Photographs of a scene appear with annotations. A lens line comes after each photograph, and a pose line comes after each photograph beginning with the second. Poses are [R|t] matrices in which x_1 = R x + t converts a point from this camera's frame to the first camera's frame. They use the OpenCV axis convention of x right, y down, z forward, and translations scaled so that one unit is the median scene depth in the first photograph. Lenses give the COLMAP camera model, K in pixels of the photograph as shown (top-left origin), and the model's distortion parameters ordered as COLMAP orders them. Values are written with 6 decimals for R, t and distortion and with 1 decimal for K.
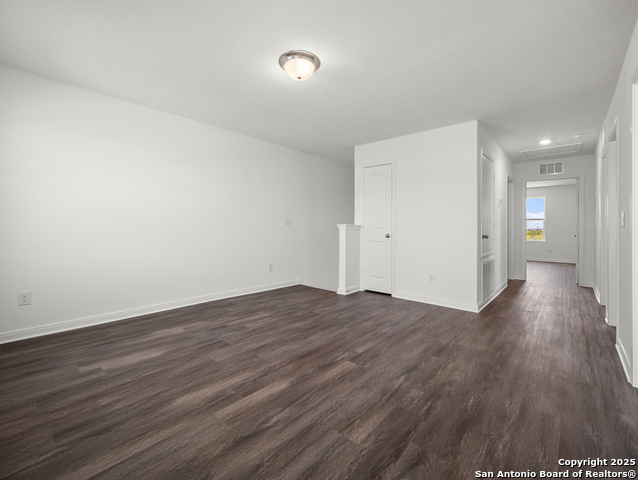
lens RADIAL K [[285.1, 0, 320.0], [0, 285.1, 233.6], [0, 0, 1]] dist [-0.007344, -0.001701]
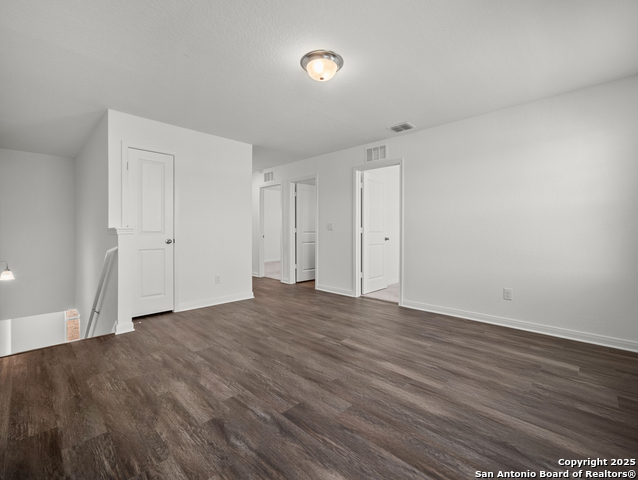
lens RADIAL K [[285.1, 0, 321.8], [0, 285.1, 236.5], [0, 0, 1]] dist [-0.007344, -0.001701]
pose [[0.041343, -0.030216, 0.998688, -1.153080], [0.019952, 0.999368, 0.029411, -0.044827], [-0.998946, 0.018710, 0.041920, 1.049184]]
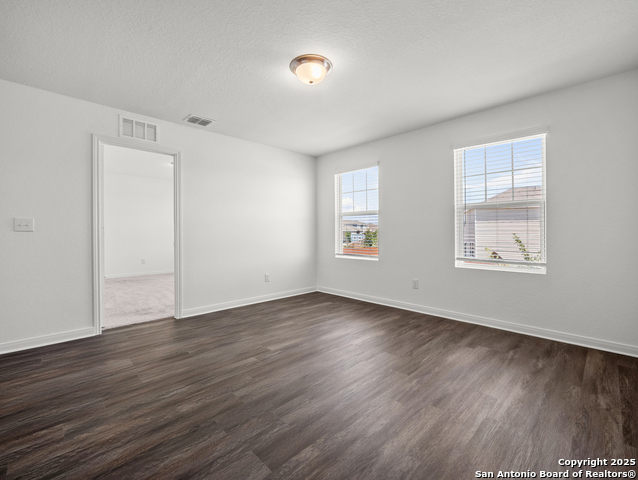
lens RADIAL K [[285.1, 0, 317.0], [0, 285.1, 230.3], [0, 0, 1]] dist [-0.007344, -0.001701]
pose [[-0.996503, -0.008264, 0.083145, -0.182478], [-0.007171, 0.999884, 0.013431, -0.055496], [-0.083246, 0.012788, -0.996447, 2.178104]]
